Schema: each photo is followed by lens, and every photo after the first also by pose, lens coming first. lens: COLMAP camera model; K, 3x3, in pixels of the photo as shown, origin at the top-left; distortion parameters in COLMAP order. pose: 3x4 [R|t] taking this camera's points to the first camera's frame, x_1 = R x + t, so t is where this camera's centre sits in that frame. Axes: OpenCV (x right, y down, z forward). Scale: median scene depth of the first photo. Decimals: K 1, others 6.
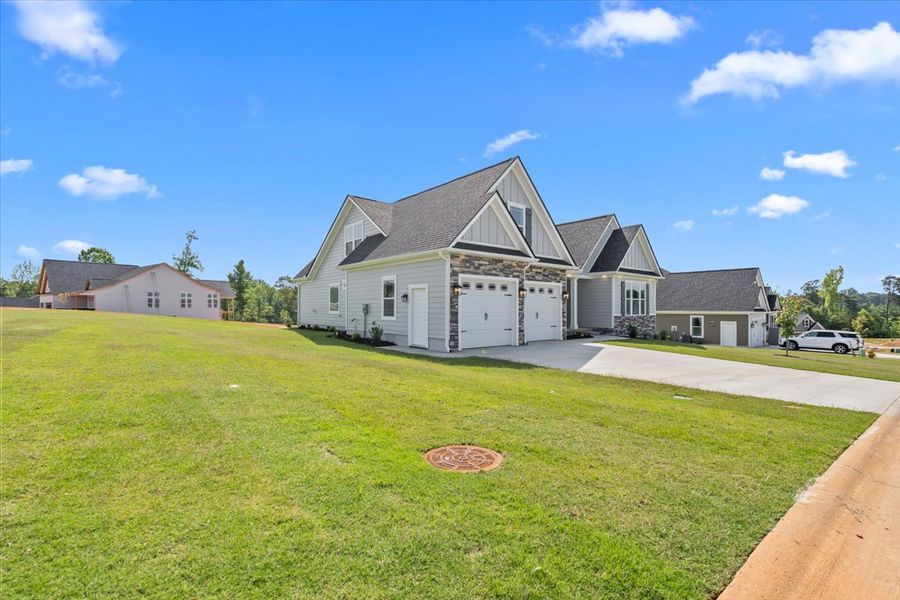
lens RADIAL K [[407.7, 0, 451.5], [0, 407.7, 303.8], [0, 0, 1]] dist [-0.000032, -0.000022]
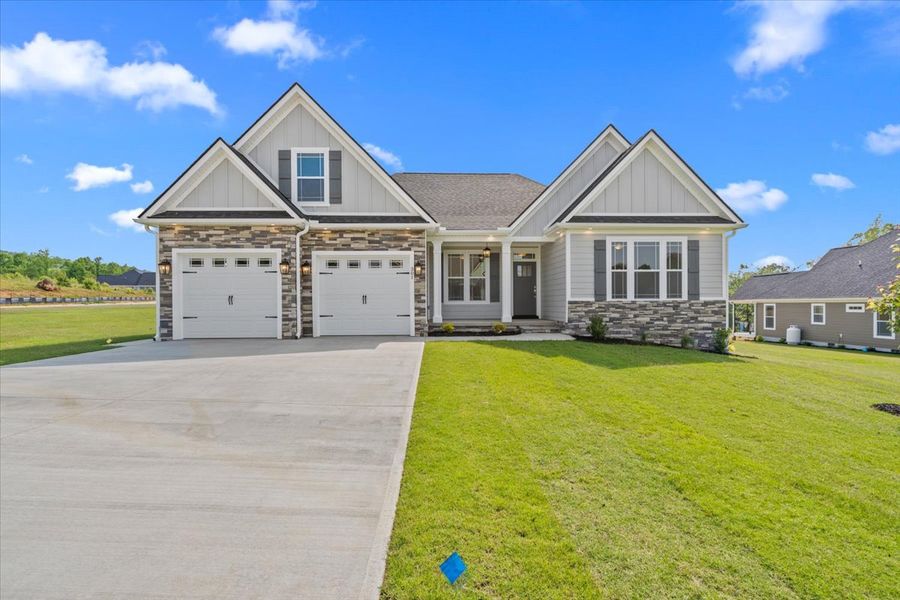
lens RADIAL K [[407.7, 0, 447.7], [0, 407.7, 302.4], [0, 0, 1]] dist [-0.000032, -0.000022]
pose [[0.781174, -0.009119, -0.624246, 0.864721], [0.015488, 0.999869, 0.004776, 0.036846], [0.624121, -0.013399, 0.781213, 0.608560]]
